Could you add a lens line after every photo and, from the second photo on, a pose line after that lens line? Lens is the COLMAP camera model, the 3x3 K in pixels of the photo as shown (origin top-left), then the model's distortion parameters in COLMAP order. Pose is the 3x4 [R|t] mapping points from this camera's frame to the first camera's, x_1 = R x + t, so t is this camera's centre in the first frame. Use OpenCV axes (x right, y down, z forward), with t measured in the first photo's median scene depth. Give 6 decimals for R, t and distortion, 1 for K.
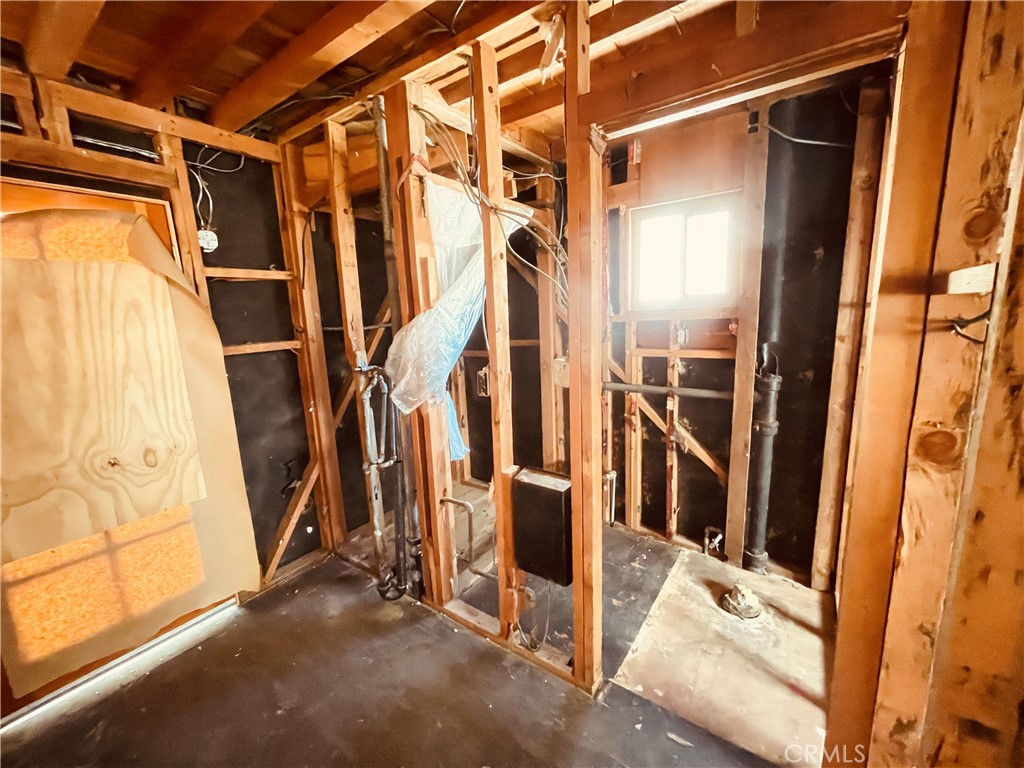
lens RADIAL K [[412.6, 0, 506.3], [0, 412.6, 385.5], [0, 0, 1]] dist [-0.000405, -0.000496]
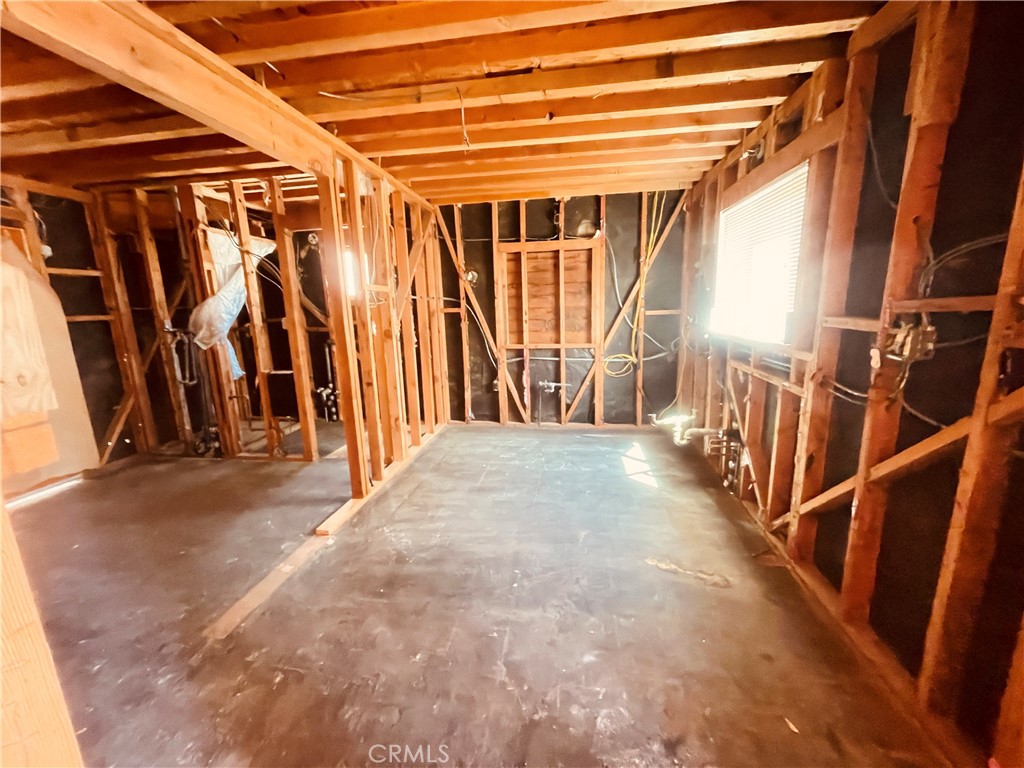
lens RADIAL K [[412.6, 0, 511.1], [0, 412.6, 386.2], [0, 0, 1]] dist [-0.000405, -0.000496]
pose [[0.891806, -0.072410, 0.446587, 0.156049], [0.070391, 0.997296, 0.021136, 0.280491], [-0.446909, 0.012587, 0.894491, -1.290316]]
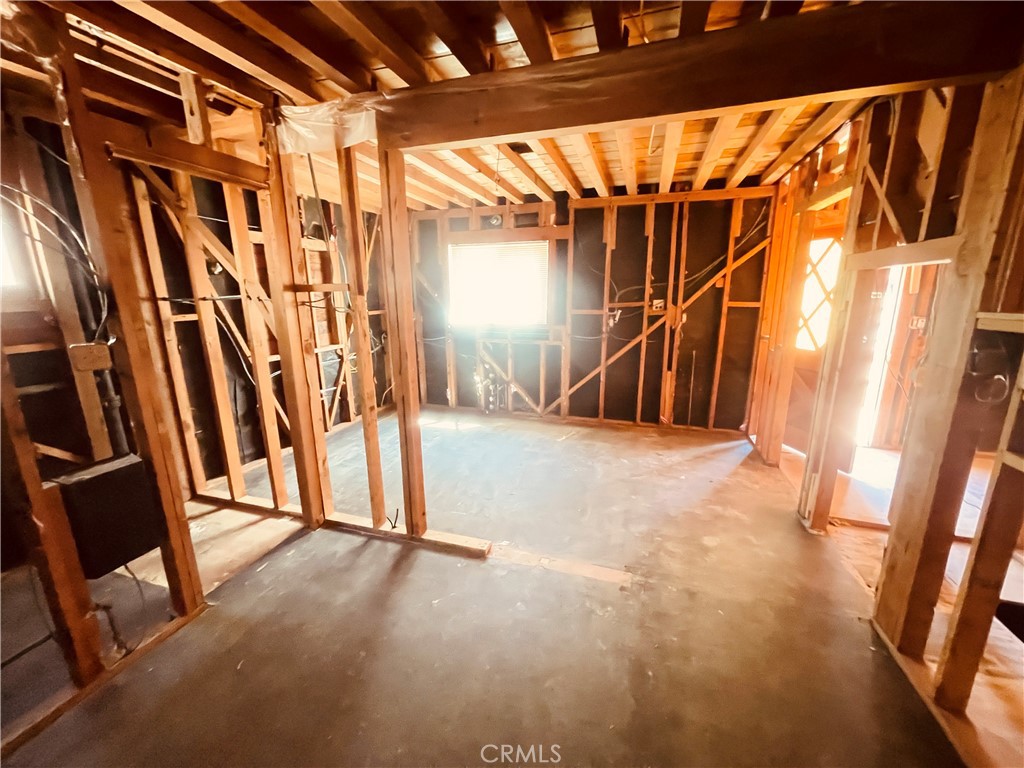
lens RADIAL K [[412.6, 0, 507.5], [0, 412.6, 382.3], [0, 0, 1]] dist [-0.000405, -0.000496]
pose [[-0.303746, -0.160979, 0.939055, -0.891116], [0.189645, 0.955684, 0.225172, -0.003978], [-0.933688, 0.246482, -0.259756, 0.251235]]
